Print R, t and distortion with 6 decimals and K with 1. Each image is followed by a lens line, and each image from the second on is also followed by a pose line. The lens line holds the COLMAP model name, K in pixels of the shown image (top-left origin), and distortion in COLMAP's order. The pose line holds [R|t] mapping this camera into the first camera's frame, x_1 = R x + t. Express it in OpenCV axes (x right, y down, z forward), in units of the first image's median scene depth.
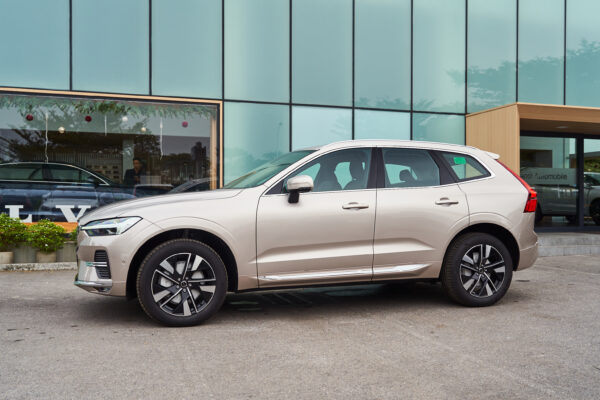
lens RADIAL K [[586.1, 0, 307.4], [0, 586.1, 212.2], [0, 0, 1]] dist [0.007846, 0.000000]
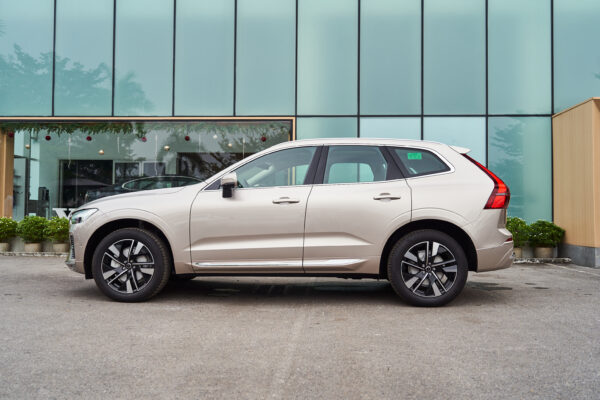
lens RADIAL K [[521.9, 0, 302.5], [0, 521.9, 202.6], [0, 0, 1]] dist [0.036562, -0.071686]
pose [[0.925889, -0.003482, -0.377781, 0.257565], [-0.012211, 0.999159, -0.039135, 0.016251], [0.377599, 0.040847, 0.925068, 0.076139]]
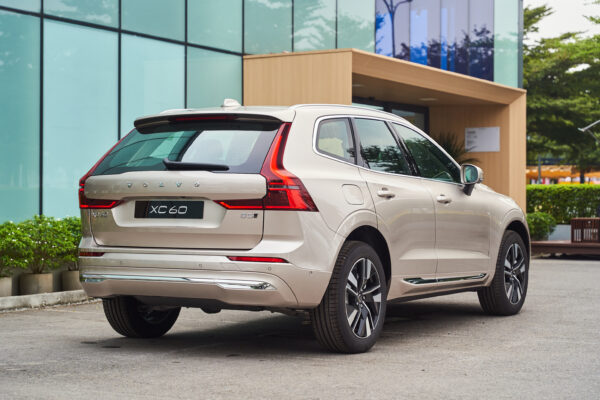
lens RADIAL K [[1231.6, 0, 305.5], [0, 1231.6, 217.1], [0, 0, 1]] dist [0.039486, 0.000000]
pose [[0.758169, -0.005938, 0.652031, -0.640321], [0.007644, 0.999971, 0.000219, 0.007126], [-0.652013, 0.004818, 0.758192, -0.042499]]
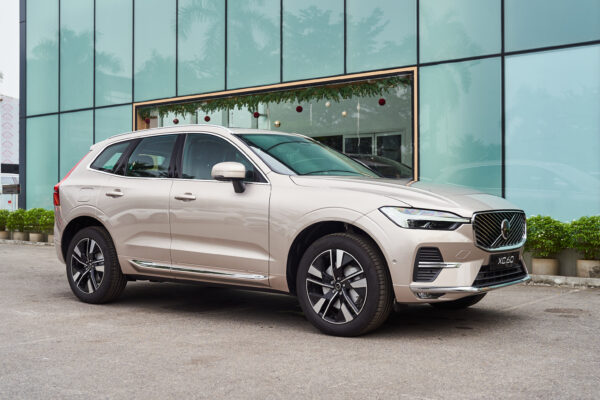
lens RADIAL K [[736.2, 0, 302.2], [0, 736.2, 200.6], [0, 0, 1]] dist [-0.039039, 0.000000]
pose [[0.529978, -0.000259, -0.848011, 0.634040], [-0.011626, 0.999904, -0.007571, 0.001175], [0.847932, 0.013871, 0.529924, 0.352012]]
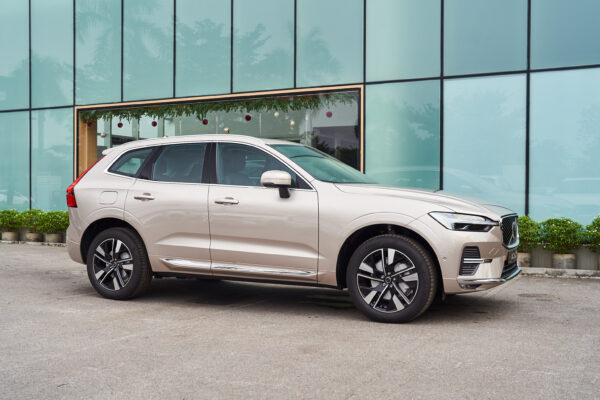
lens RADIAL K [[670.7, 0, 294.7], [0, 670.7, 203.7], [0, 0, 1]] dist [-0.028662, 0.000000]
pose [[0.692924, 0.011182, -0.720924, 0.546941], [-0.014829, 0.999889, 0.001256, -0.004826], [0.720858, 0.009821, 0.693013, 0.210257]]
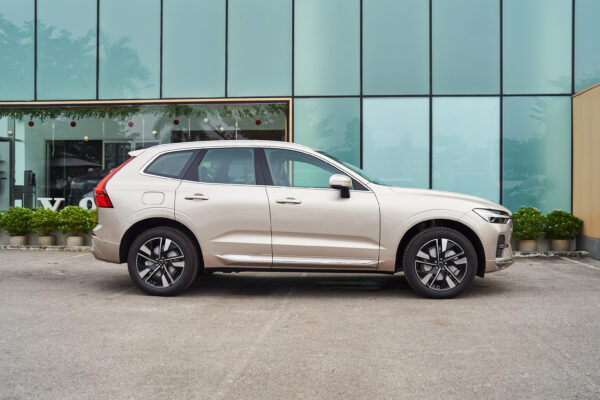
lens RADIAL K [[603.0, 0, 301.8], [0, 603.0, 201.3], [0, 0, 1]] dist [-0.037289, 0.000000]
pose [[0.911626, 0.006777, -0.410966, 0.321653], [-0.008017, 0.999967, -0.001294, -0.004423], [0.410944, 0.004474, 0.911650, 0.030441]]
